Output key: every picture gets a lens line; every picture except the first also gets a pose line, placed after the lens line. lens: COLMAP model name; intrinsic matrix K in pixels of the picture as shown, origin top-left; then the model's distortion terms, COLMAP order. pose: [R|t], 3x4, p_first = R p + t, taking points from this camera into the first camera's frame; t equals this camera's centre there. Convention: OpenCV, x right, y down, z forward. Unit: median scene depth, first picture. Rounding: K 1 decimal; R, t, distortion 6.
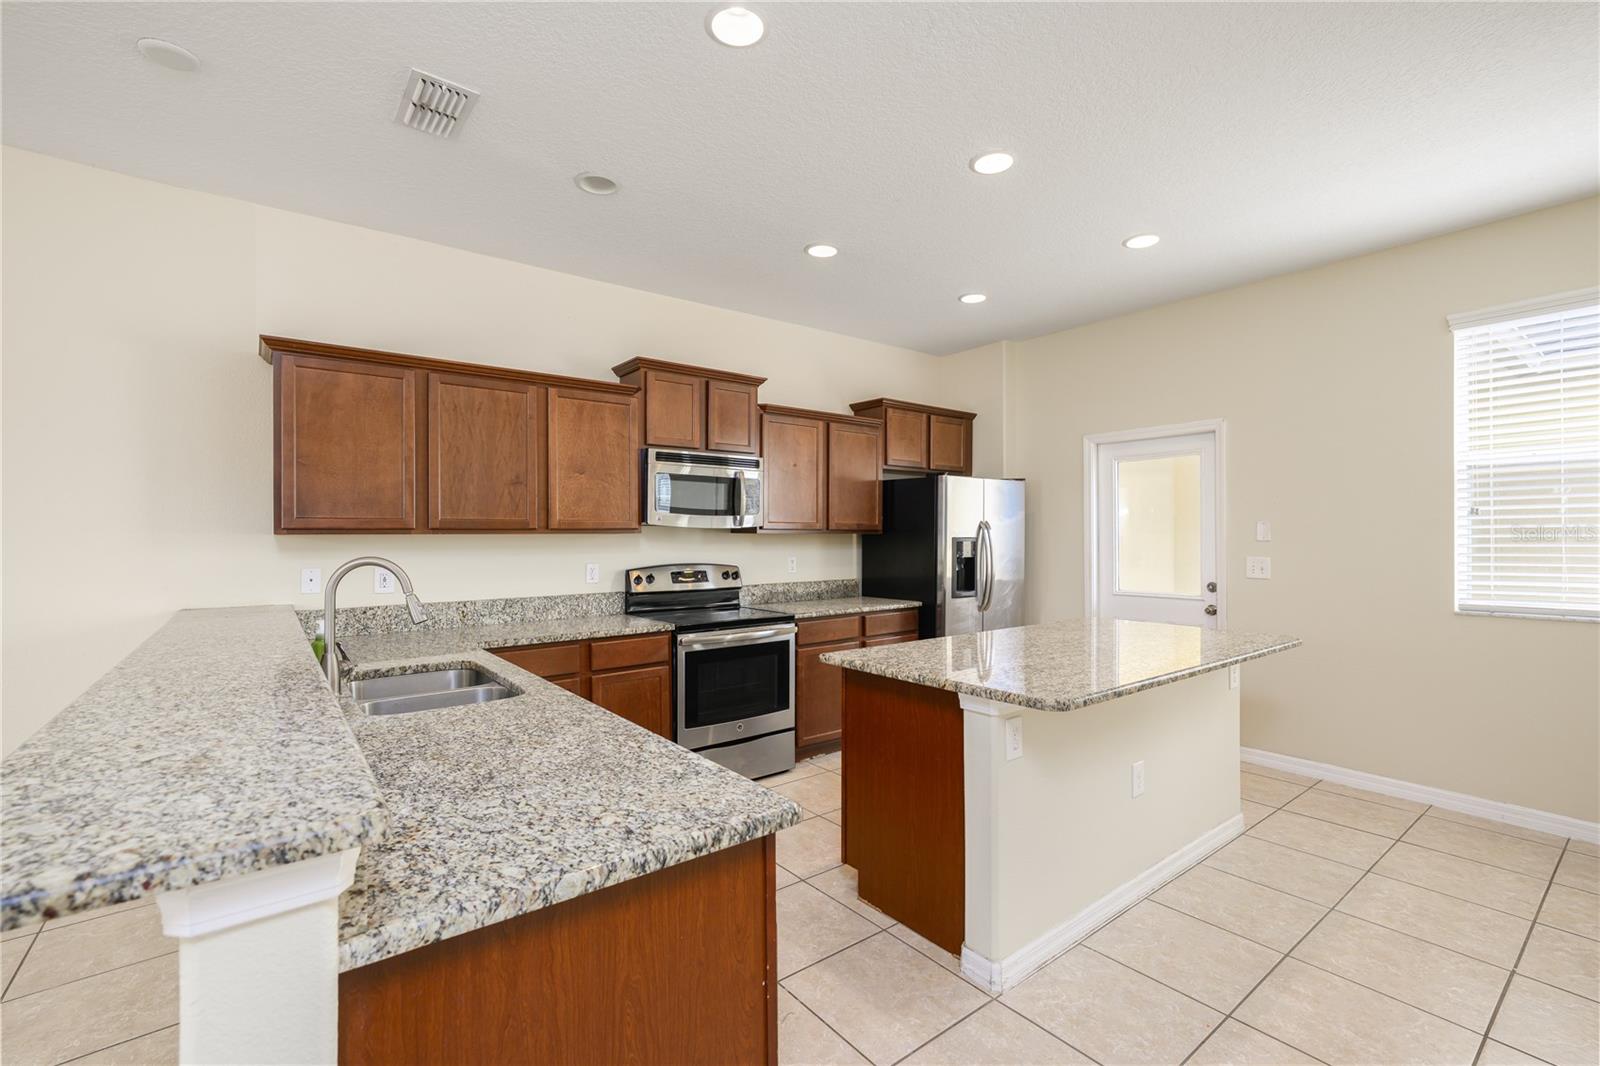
lens RADIAL K [[721.3, 0, 790.1], [0, 721.3, 539.6], [0, 0, 1]] dist [-0.004222, 0.000409]
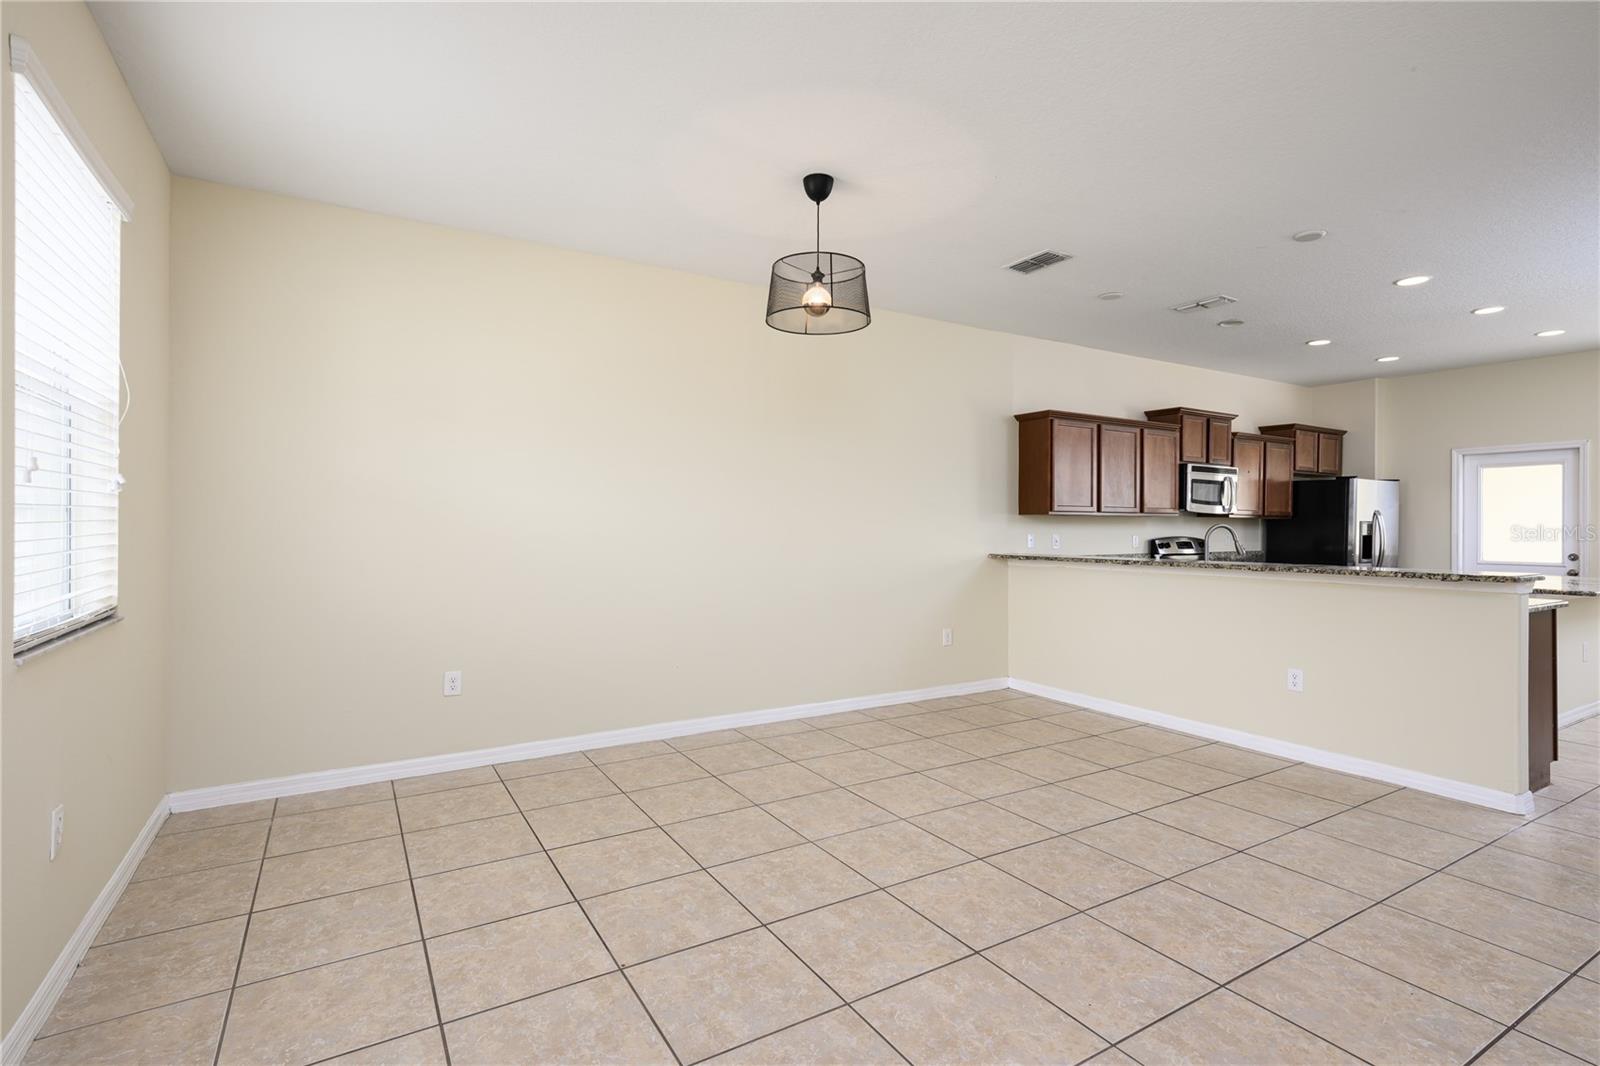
lens RADIAL K [[758.0, 0, 767.7], [0, 758.0, 529.8], [0, 0, 1]] dist [0.003492, -0.000235]
pose [[0.989940, 0.009176, -0.141189, -0.813995], [-0.008932, 0.999957, 0.002358, 0.024389], [0.141205, -0.001074, 0.989980, -0.753478]]
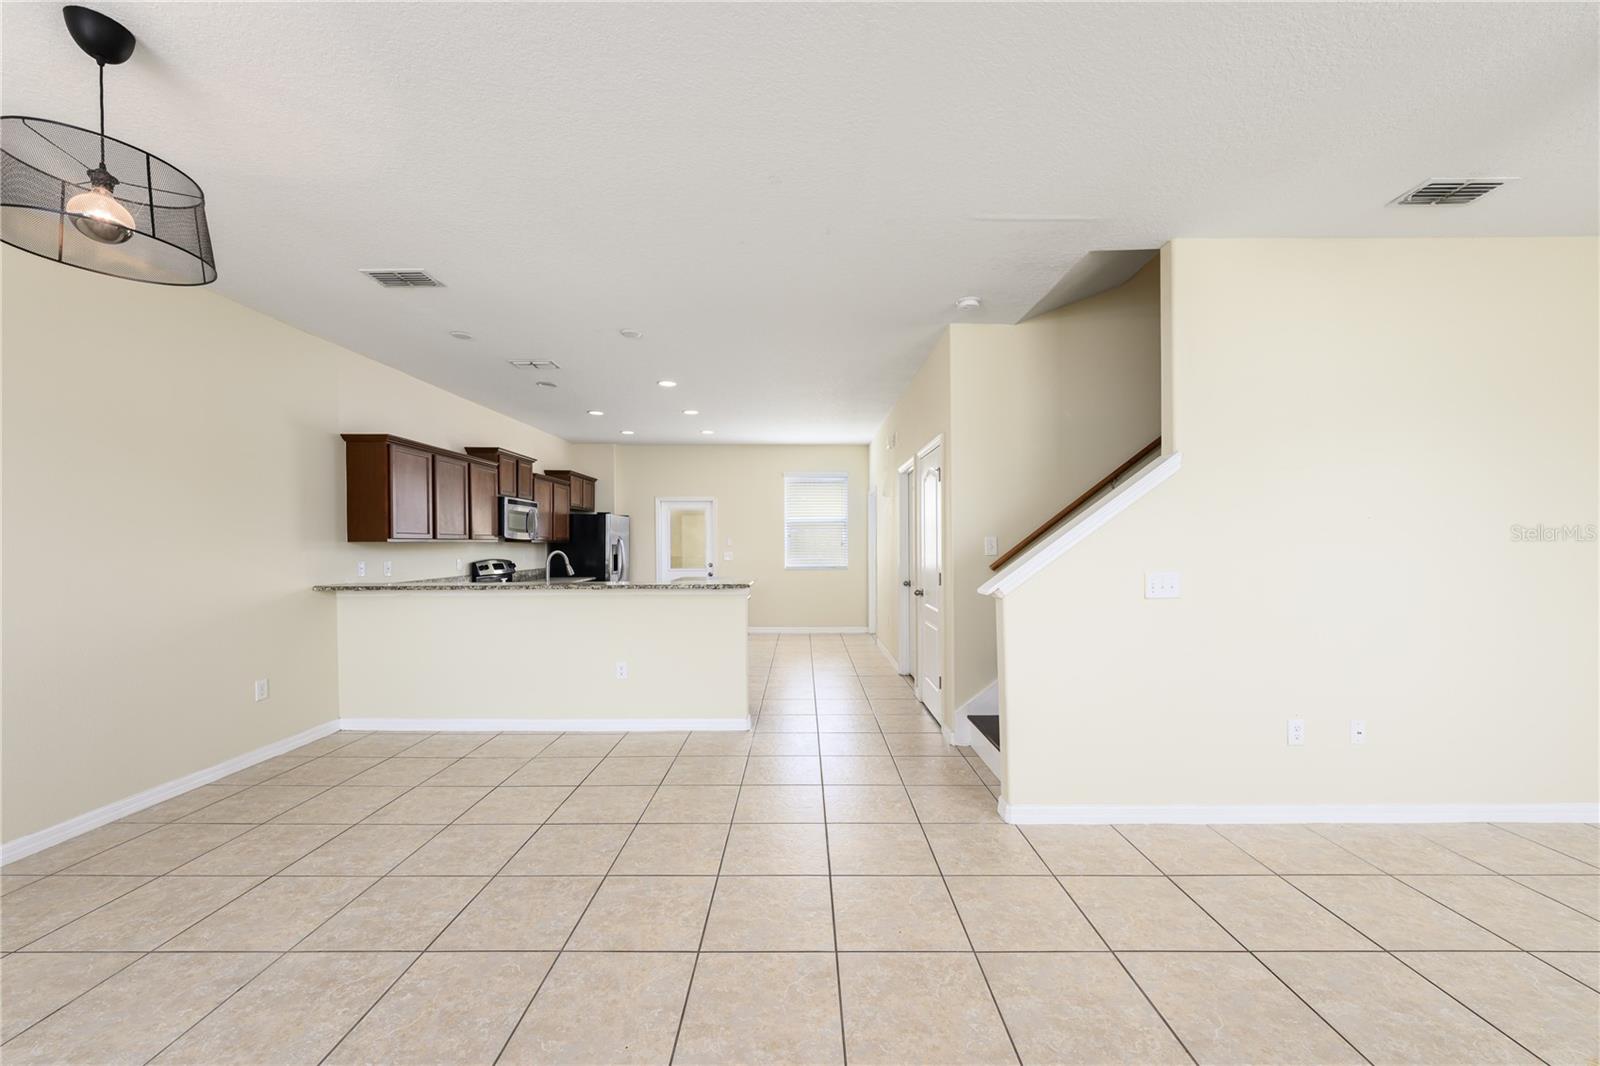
lens RADIAL K [[626.7, 0, 804.8], [0, 626.7, 548.5], [0, 0, 1]] dist [-0.002432, 0.000876]
pose [[0.613509, -0.003915, 0.789678, -0.925929], [0.002669, 0.999992, 0.002884, 0.005499], [-0.789683, 0.000339, 0.613515, -0.573927]]
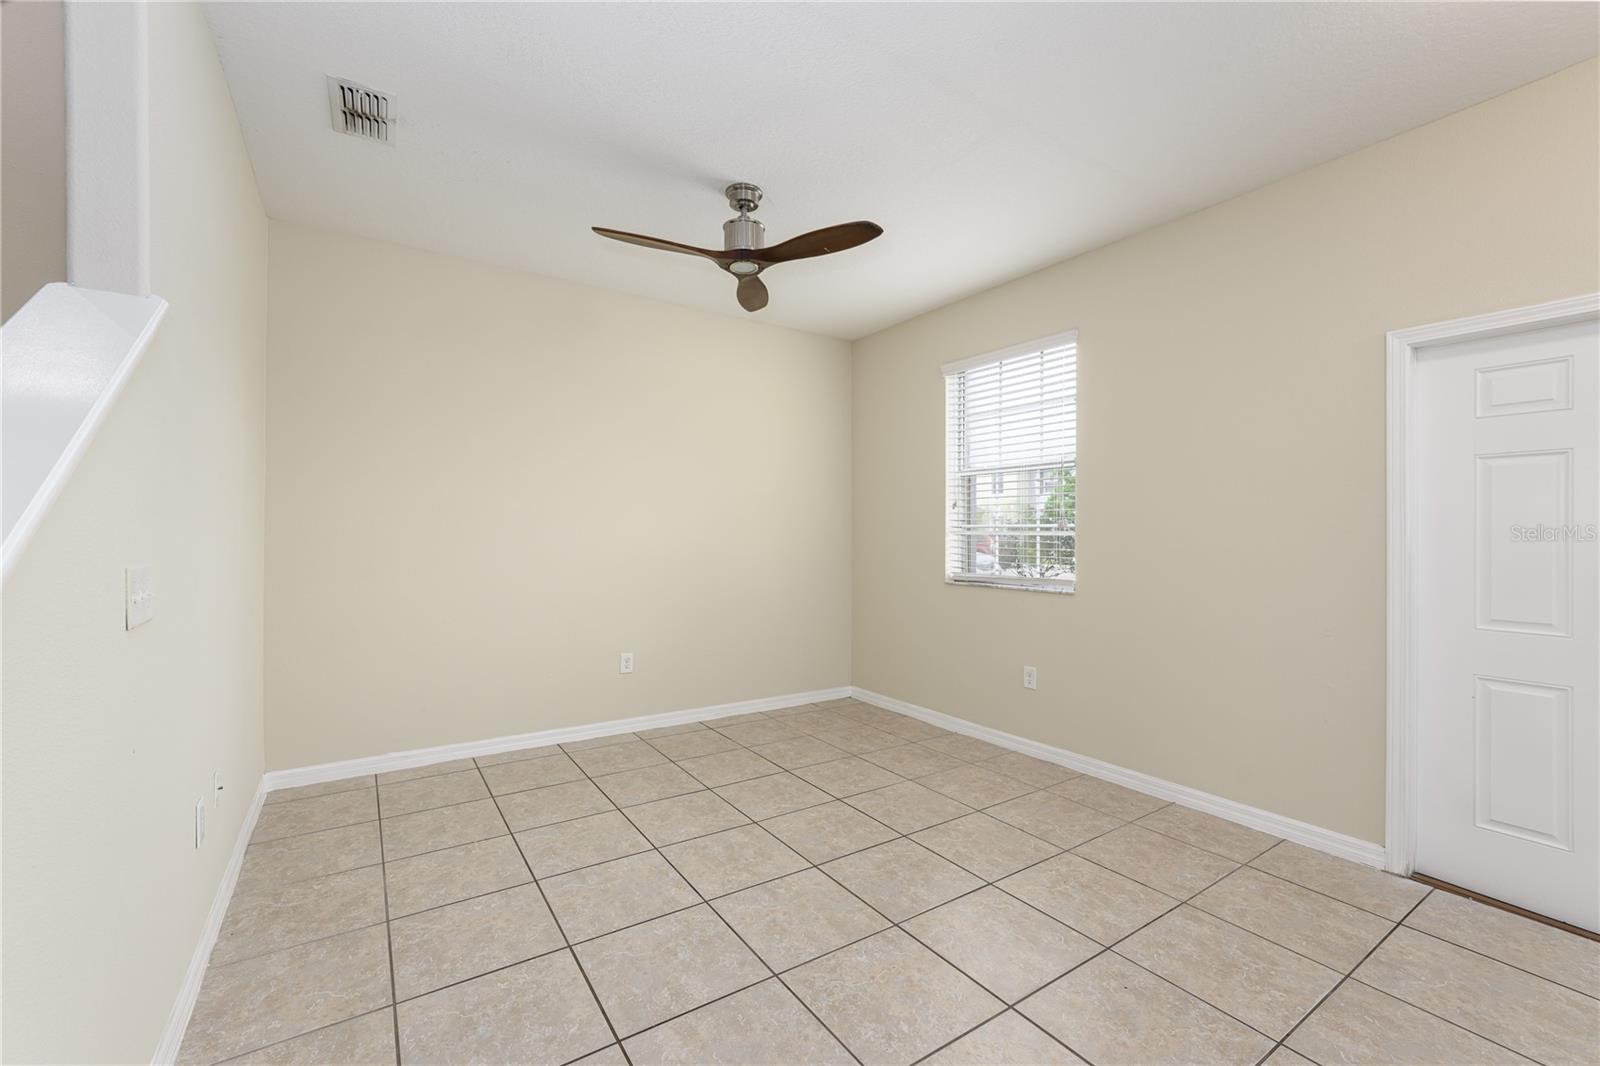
lens RADIAL K [[668.8, 0, 786.3], [0, 668.8, 533.2], [0, 0, 1]] dist [-0.002515, 0.000869]
pose [[-0.996956, -0.002540, 0.077924, -0.431407], [-0.002126, 0.999983, 0.005395, 0.019479], [-0.077936, 0.005212, -0.996945, -0.139493]]
